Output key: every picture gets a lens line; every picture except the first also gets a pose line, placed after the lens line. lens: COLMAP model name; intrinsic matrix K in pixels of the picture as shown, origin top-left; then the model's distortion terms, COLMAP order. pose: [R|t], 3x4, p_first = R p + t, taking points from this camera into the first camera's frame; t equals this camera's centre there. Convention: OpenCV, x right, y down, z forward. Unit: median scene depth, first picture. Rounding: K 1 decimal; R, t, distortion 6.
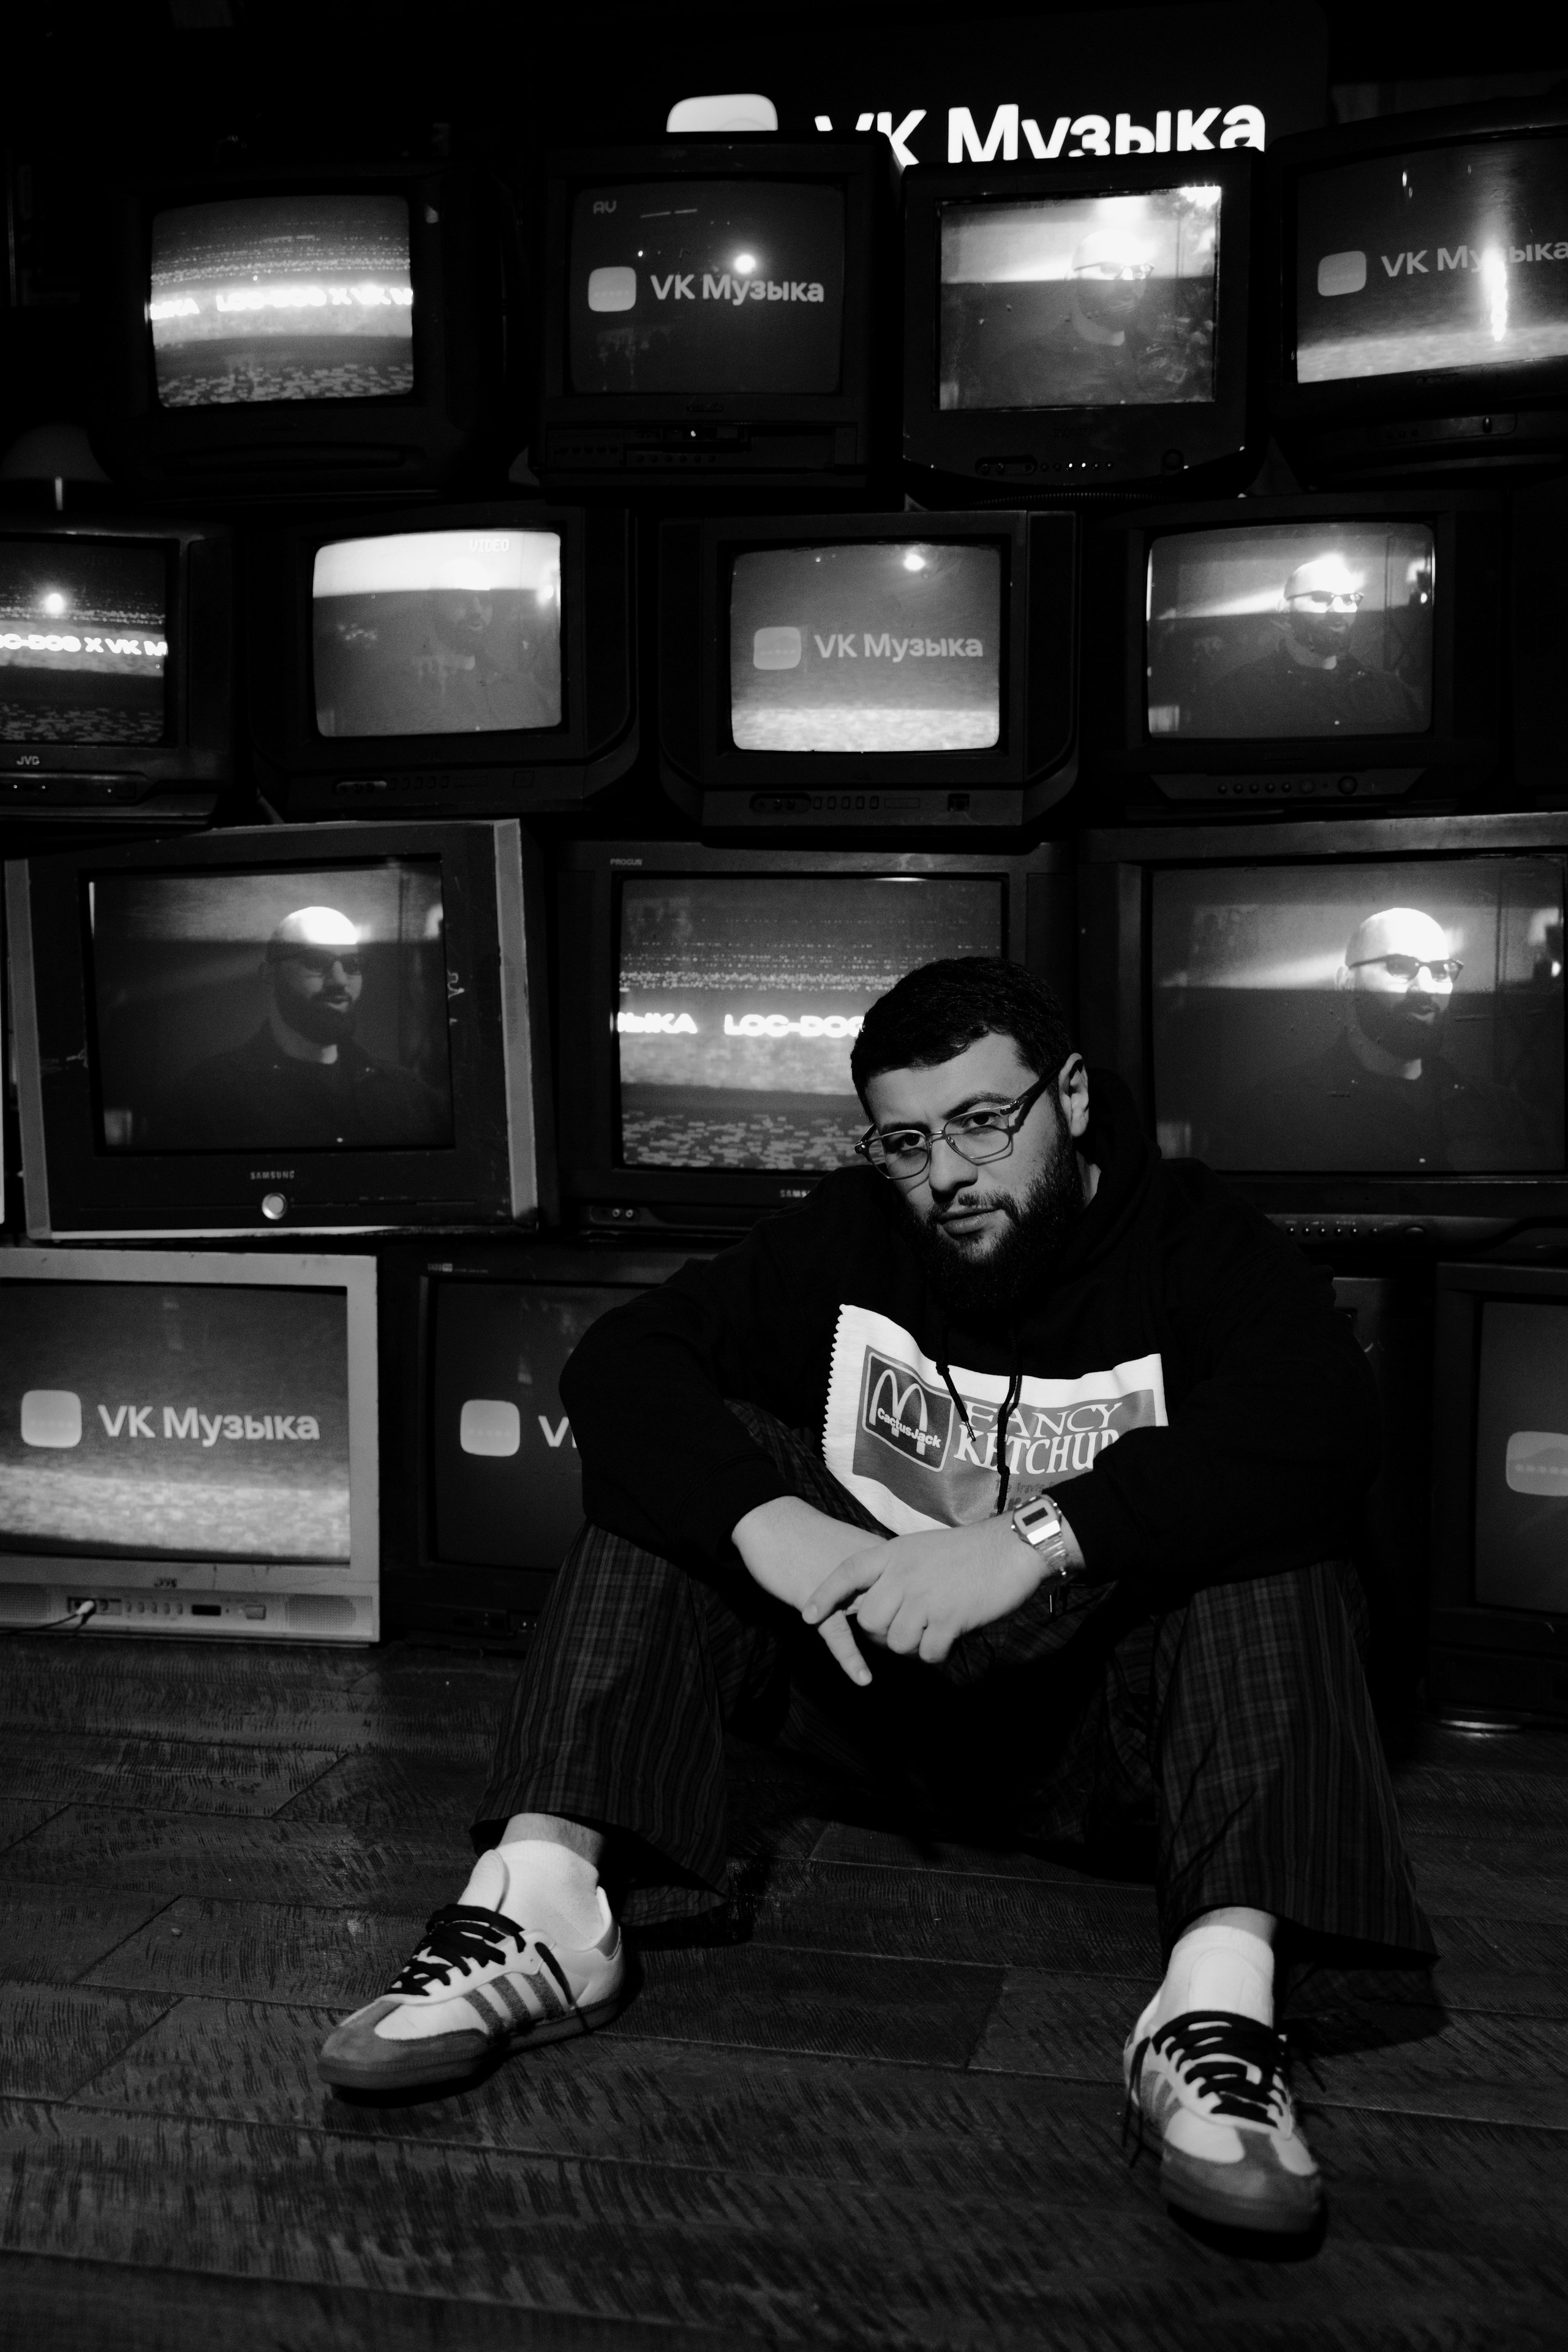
lens RADIAL K [[2914.7, 0, 807.5], [0, 2914.7, 1150.6], [0, 0, 1]] dist [0.014326, 0.034635]
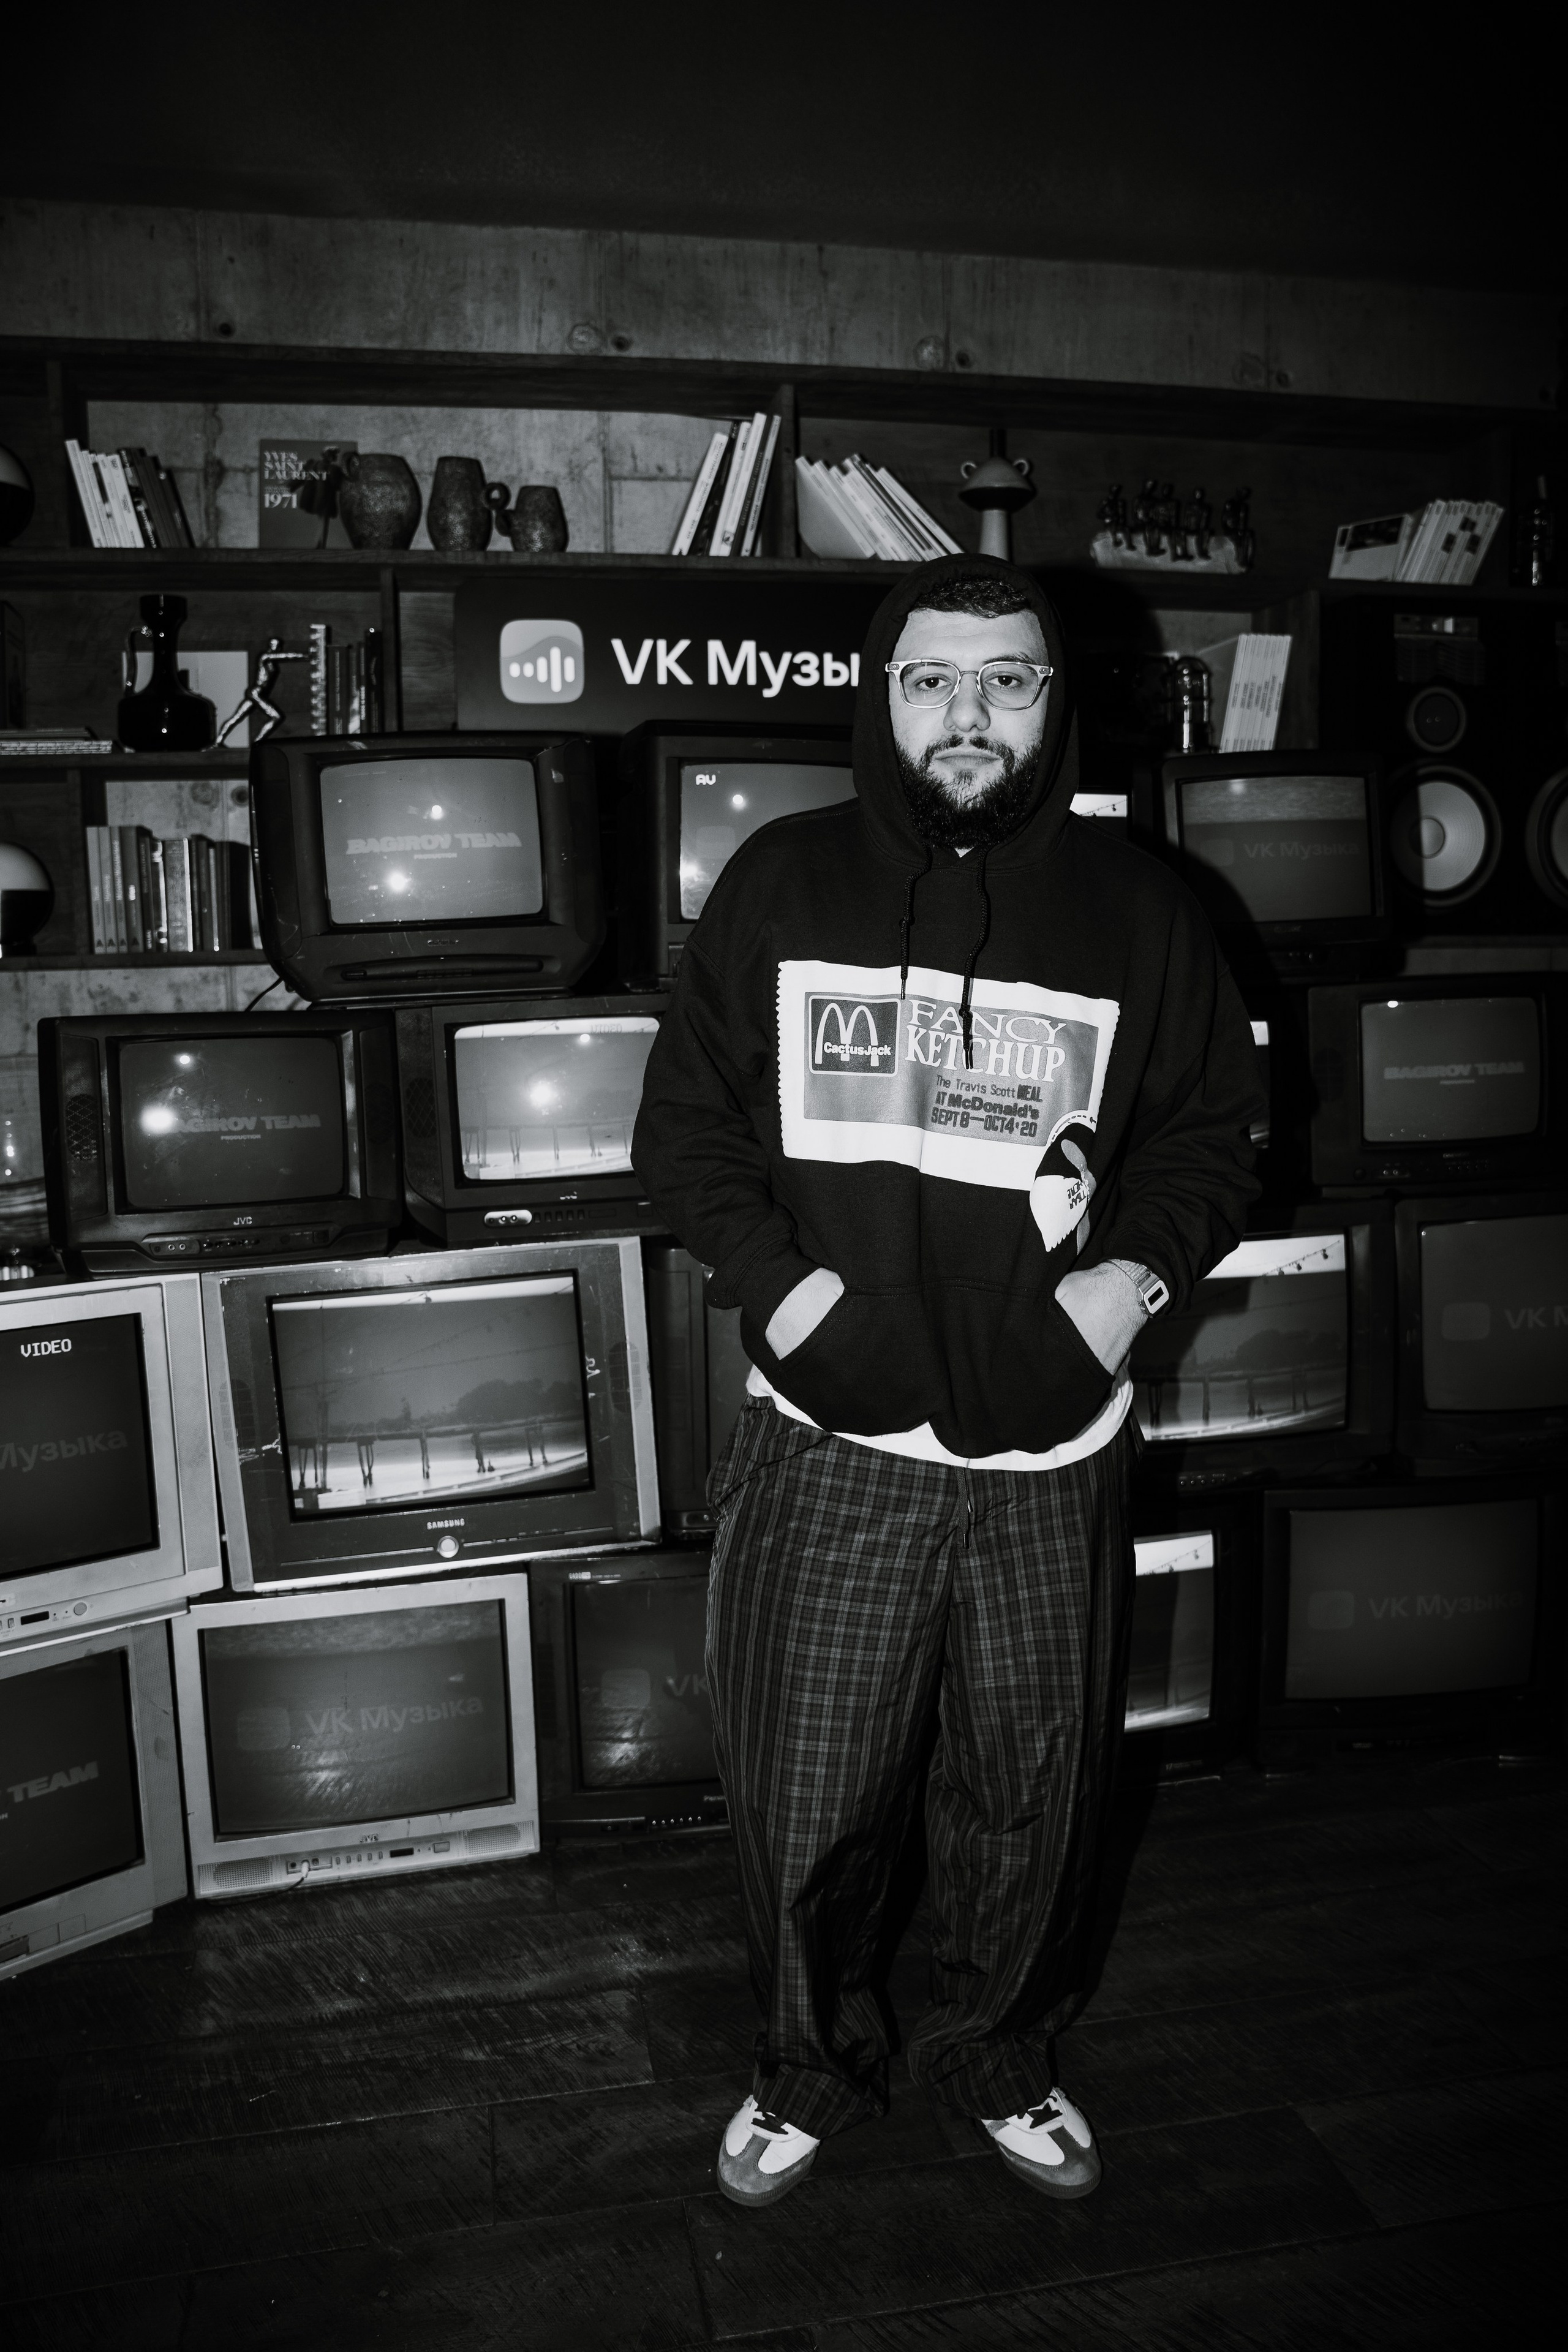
lens RADIAL K [[1785.0, 0, 784.0], [0, 1785.0, 1176.0], [0, 0, 1]] dist [-0.119057, 0.095679]
pose [[0.914074, -0.072730, 0.398972, -0.394764], [0.054876, 0.996921, 0.056008, -0.203181], [-0.401817, -0.029302, 0.915251, 0.274093]]
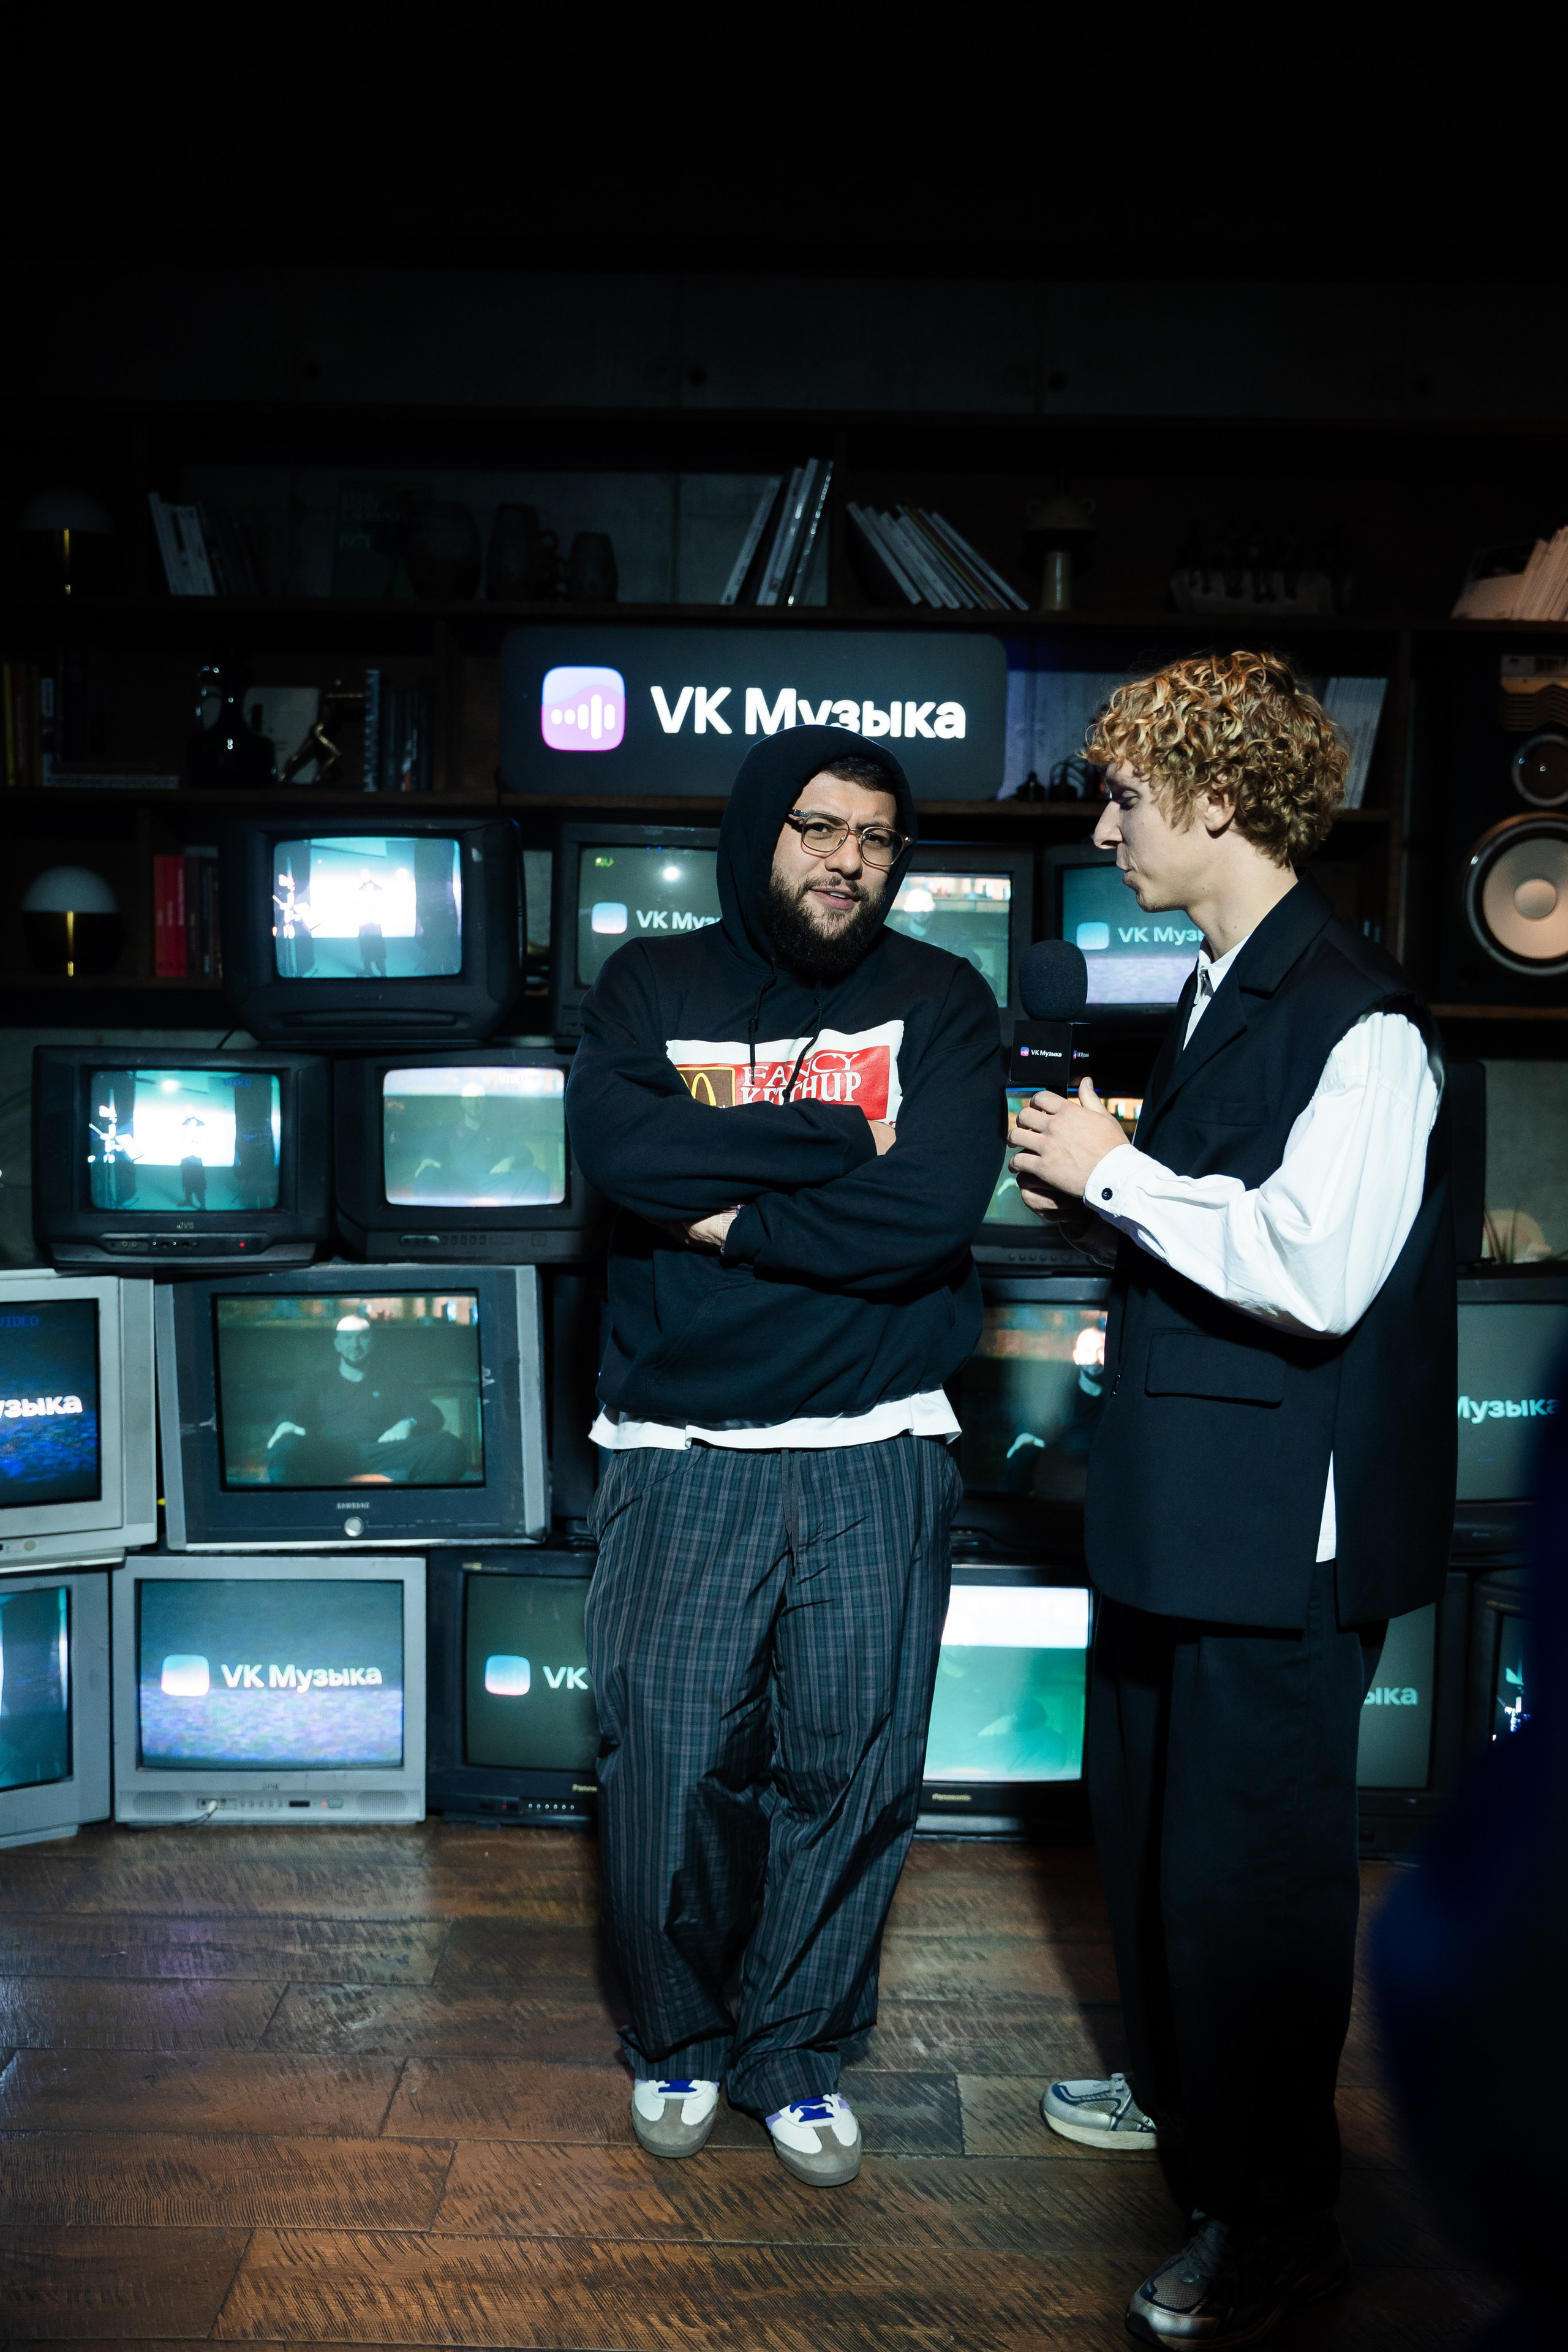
lens RADIAL K [[2402.8, 0, 784.0], [0, 2402.8, 1176.0], [0, 0, 1]] dist [-0.008909, 0.030255]
pose [[0.980124, -0.007229, 0.198253, -0.238627], [0.002361, 0.999690, 0.024780, -0.209209], [-0.198370, -0.023820, 0.979838, -0.226997]]
